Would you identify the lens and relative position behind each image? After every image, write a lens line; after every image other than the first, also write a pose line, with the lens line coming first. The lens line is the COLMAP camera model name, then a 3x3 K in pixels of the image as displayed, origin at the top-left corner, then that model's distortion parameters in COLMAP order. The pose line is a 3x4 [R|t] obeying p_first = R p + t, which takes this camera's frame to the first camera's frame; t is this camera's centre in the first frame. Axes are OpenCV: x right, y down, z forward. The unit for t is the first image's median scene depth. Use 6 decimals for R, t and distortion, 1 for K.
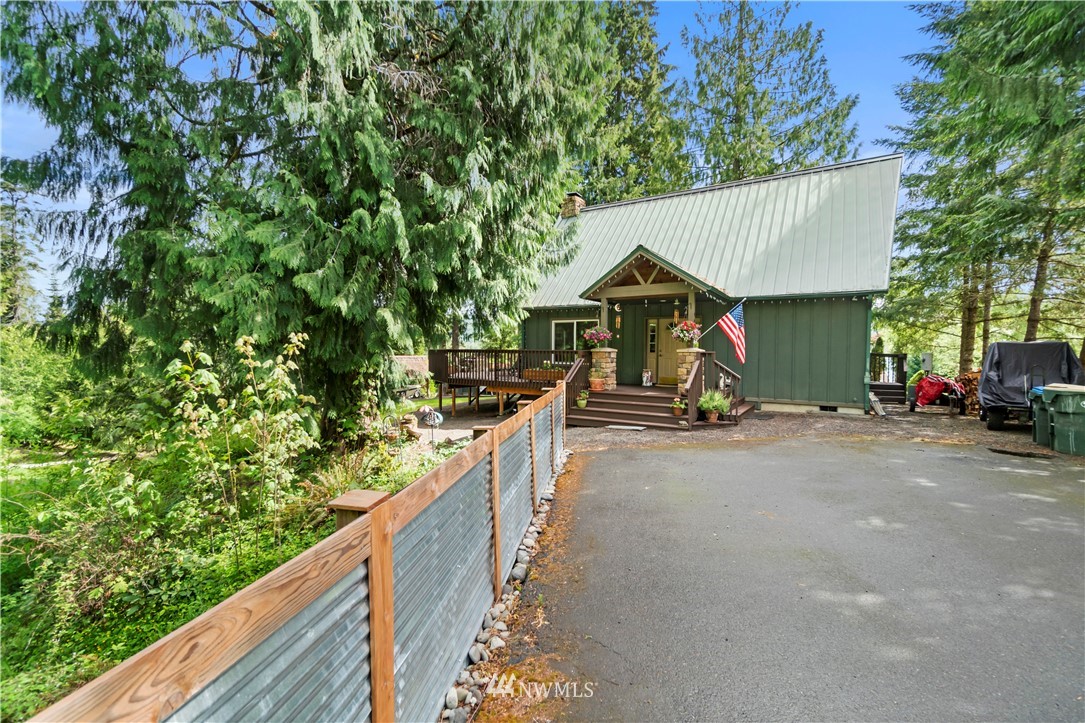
lens RADIAL K [[473.7, 0, 545.6], [0, 473.7, 361.1], [0, 0, 1]] dist [0.003406, 0.000320]
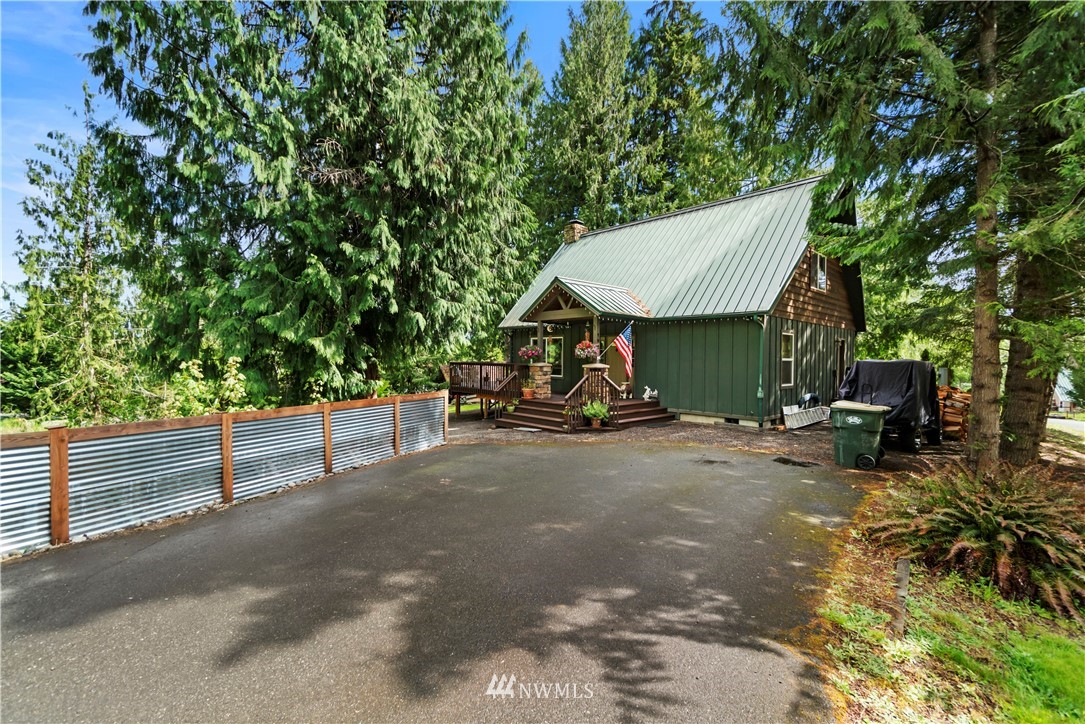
lens RADIAL K [[473.7, 0, 537.5], [0, 473.7, 362.7], [0, 0, 1]] dist [0.003406, 0.000320]
pose [[0.967048, 0.004240, -0.254559, 0.466819], [-0.007779, 0.999887, -0.012896, -0.013954], [0.254475, 0.014451, 0.966971, -0.156737]]
